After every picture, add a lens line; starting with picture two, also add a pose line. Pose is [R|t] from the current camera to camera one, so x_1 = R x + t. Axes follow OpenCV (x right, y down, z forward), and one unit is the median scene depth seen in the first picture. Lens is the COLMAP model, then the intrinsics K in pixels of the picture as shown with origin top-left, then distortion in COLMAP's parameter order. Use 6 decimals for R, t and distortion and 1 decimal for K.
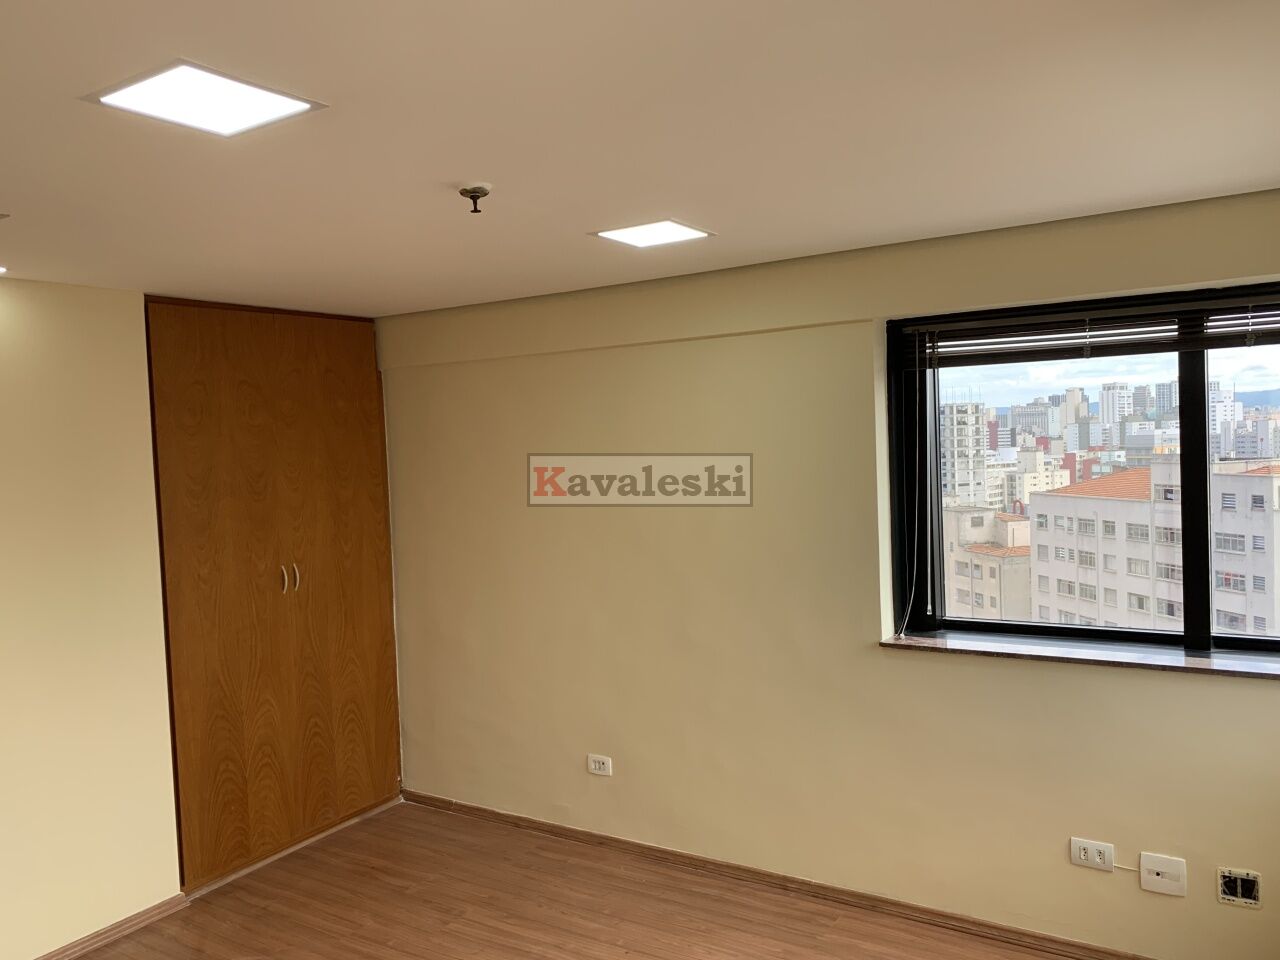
lens RADIAL K [[976.8, 0, 644.3], [0, 976.8, 476.0], [0, 0, 1]] dist [0.031442, -0.047014]
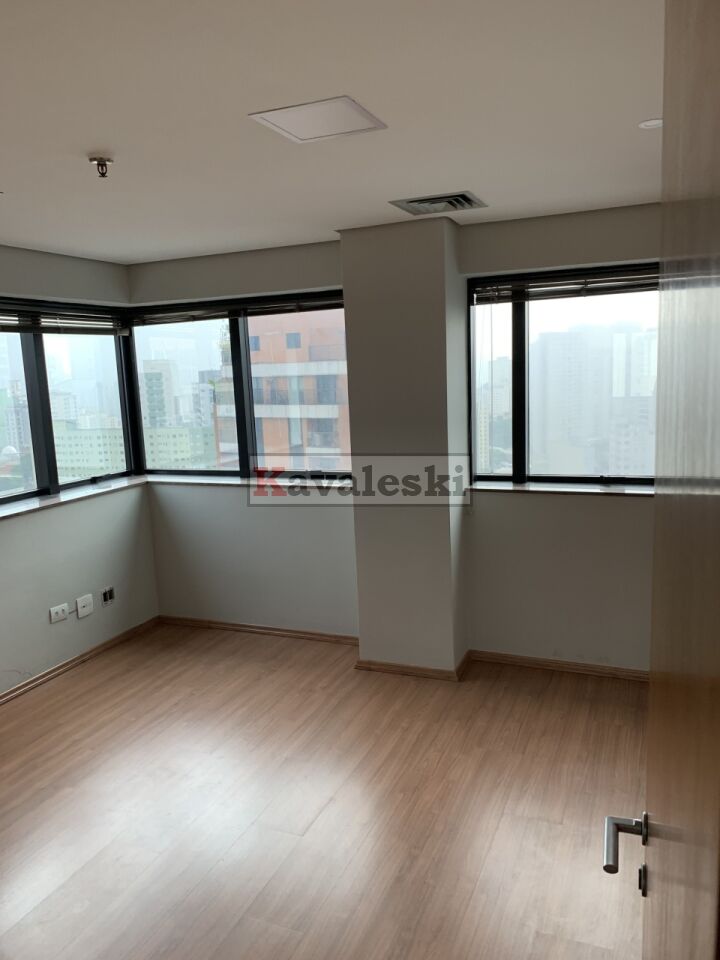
lens RADIAL K [[732.6, 0, 353.7], [0, 732.6, 481.3], [0, 0, 1]] dist [0.031442, -0.047014]
pose [[-0.175318, -0.108991, 0.978460, -0.940275], [0.087188, 0.988229, 0.125701, 0.025412], [-0.980644, 0.107348, -0.163752, 0.679068]]
